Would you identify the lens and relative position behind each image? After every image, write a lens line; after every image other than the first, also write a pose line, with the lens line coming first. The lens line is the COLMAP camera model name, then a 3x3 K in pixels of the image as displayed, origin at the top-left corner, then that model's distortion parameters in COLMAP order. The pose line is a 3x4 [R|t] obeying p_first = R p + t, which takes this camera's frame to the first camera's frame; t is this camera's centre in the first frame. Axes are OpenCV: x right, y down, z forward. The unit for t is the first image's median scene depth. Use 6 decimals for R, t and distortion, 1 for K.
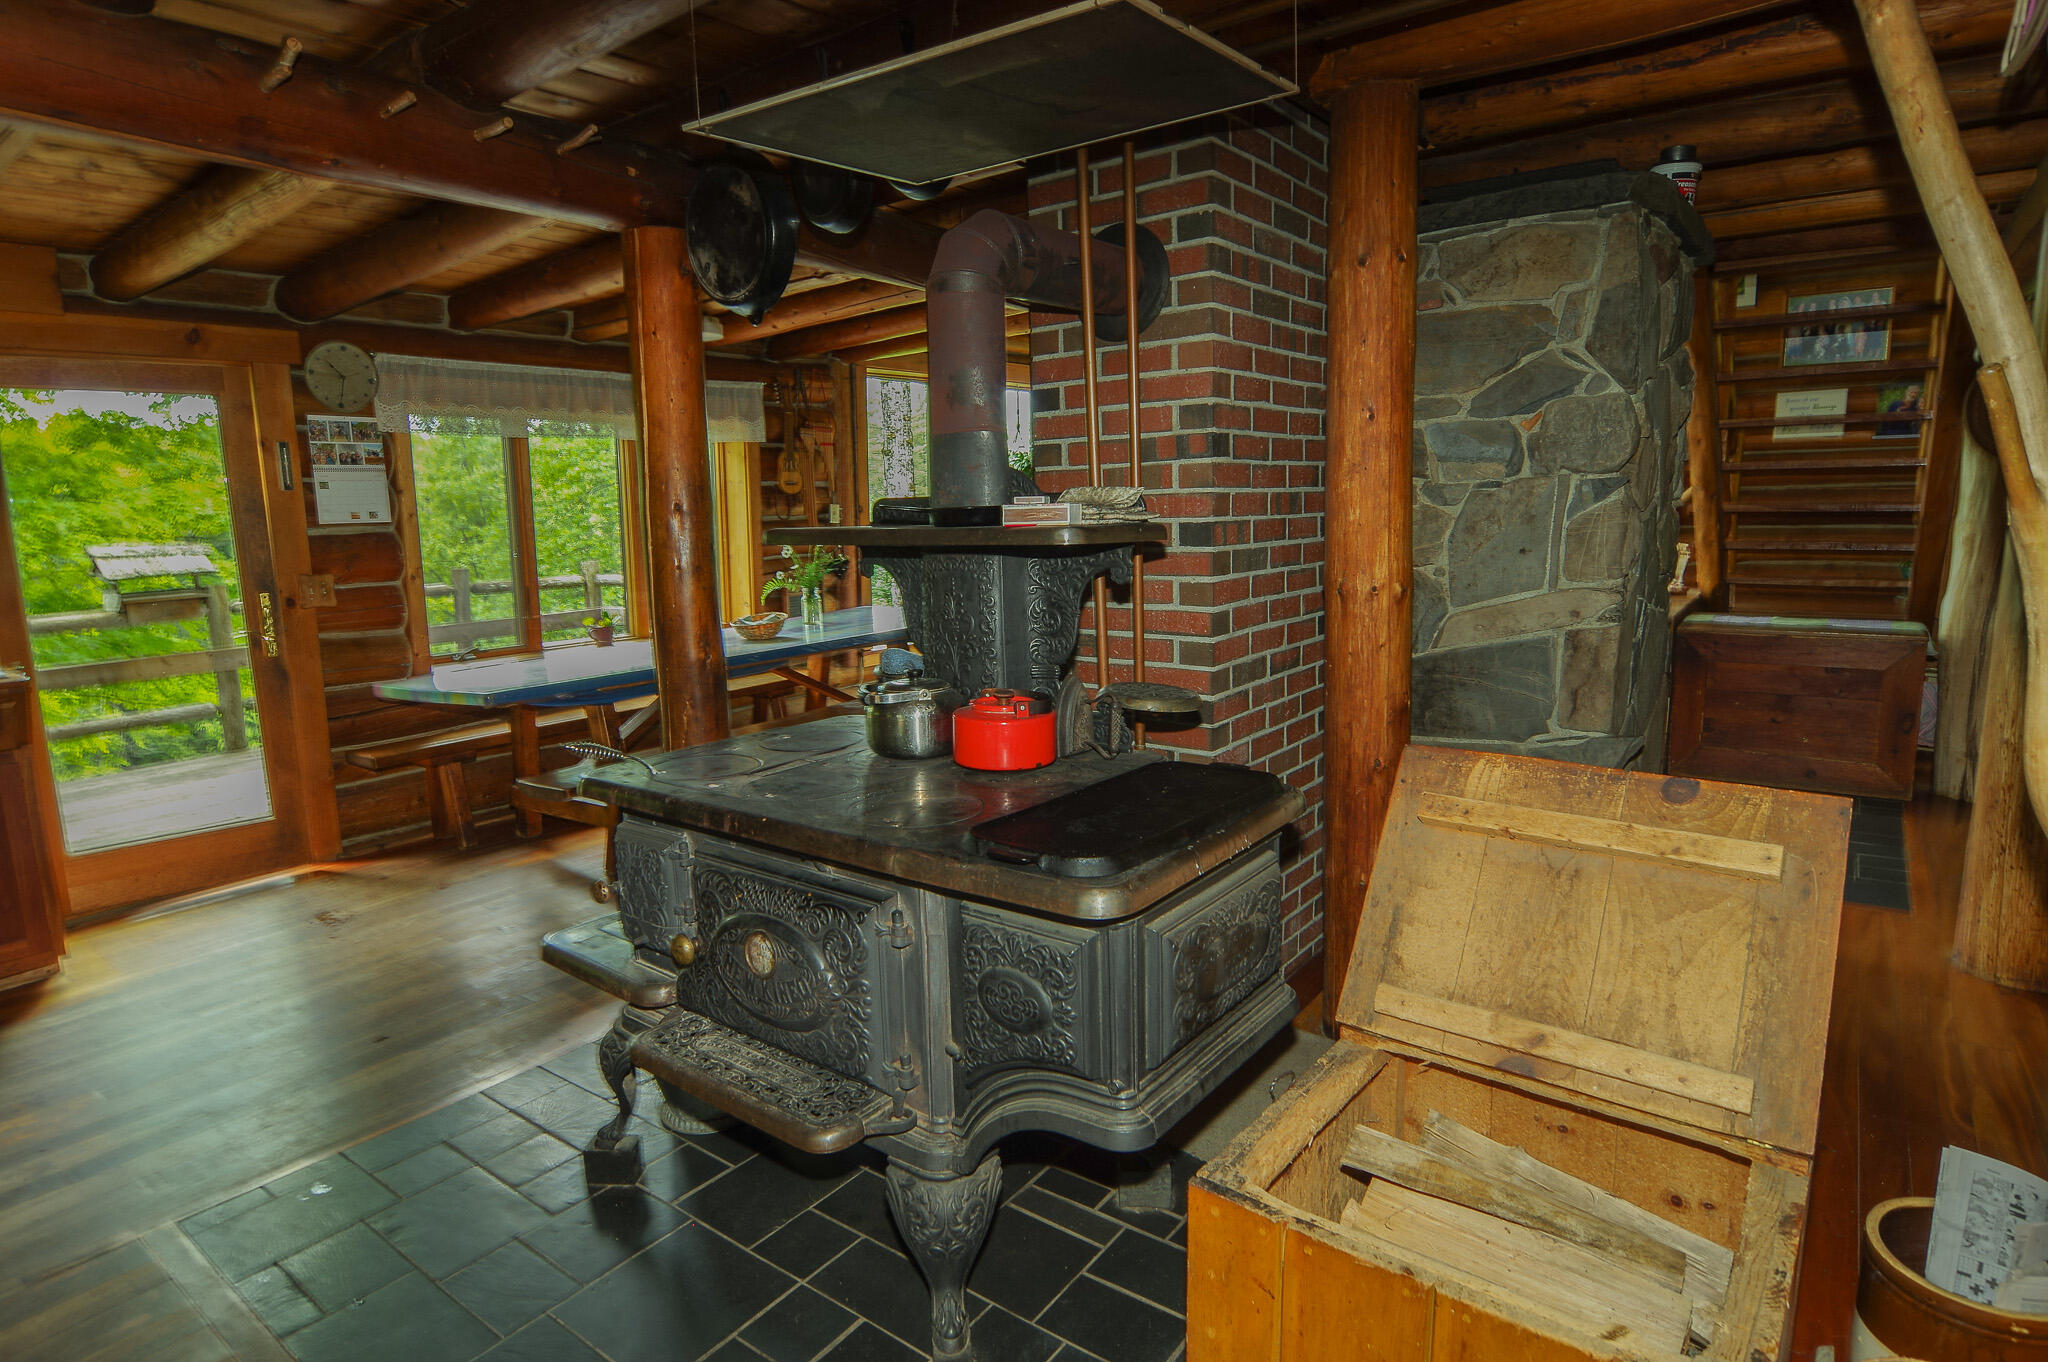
lens RADIAL K [[1095.0, 0, 1024.3], [0, 1095.0, 680.9], [0, 0, 1]] dist [-0.015315, -0.004720]
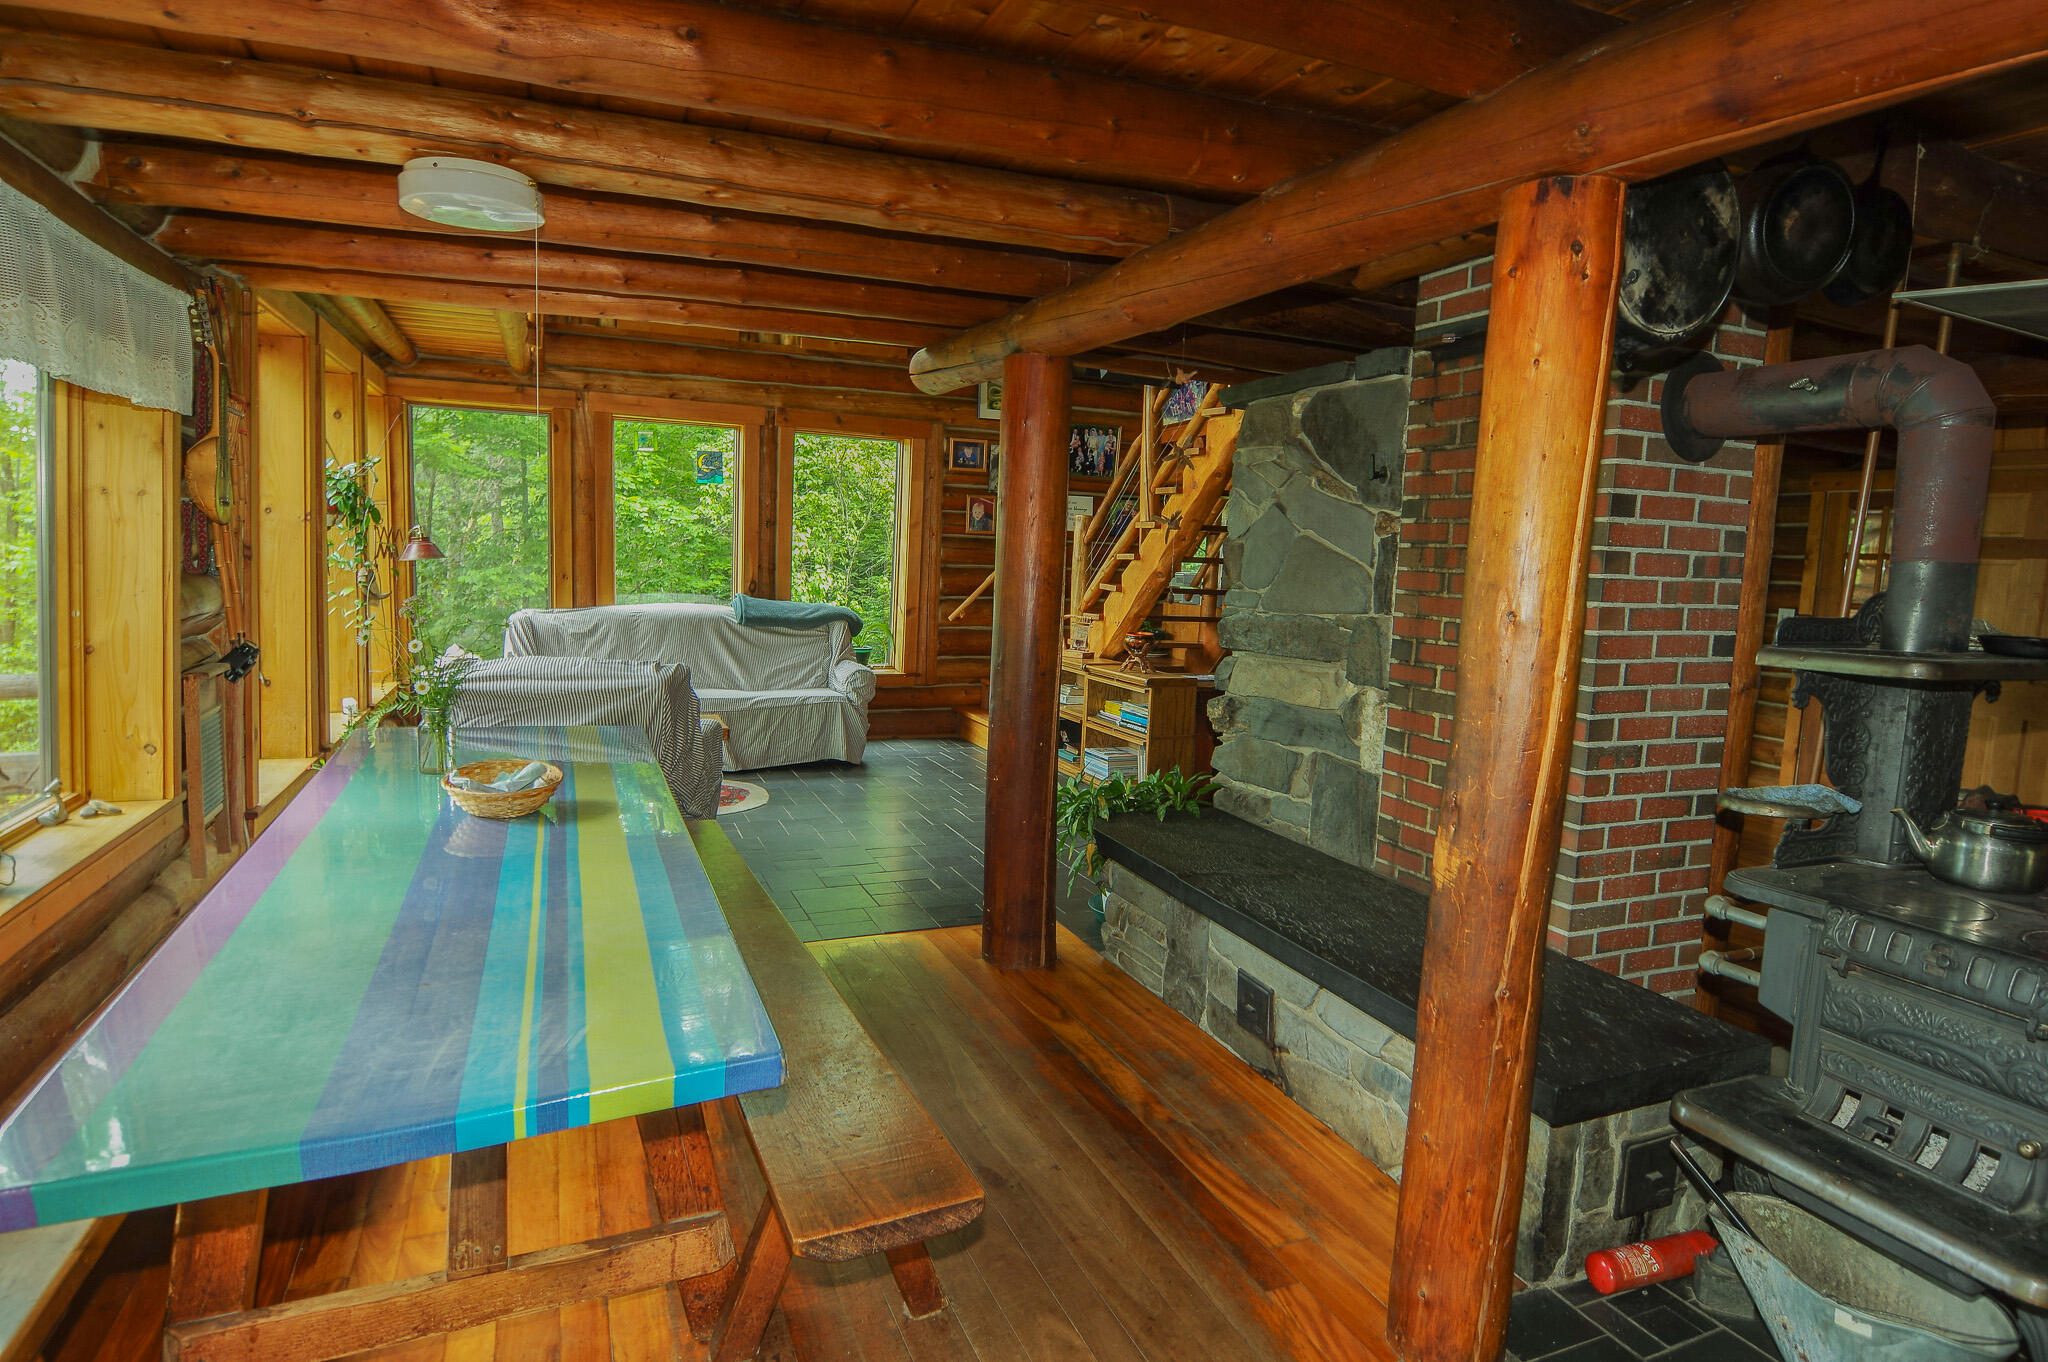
lens RADIAL K [[1095.0, 0, 1022.5], [0, 1095.0, 677.3], [0, 0, 1]] dist [-0.015315, -0.004720]
pose [[0.490816, -0.055849, 0.869471, -1.087736], [0.090416, 0.995820, 0.012925, -0.169540], [-0.866559, 0.072270, 0.493814, 1.010559]]
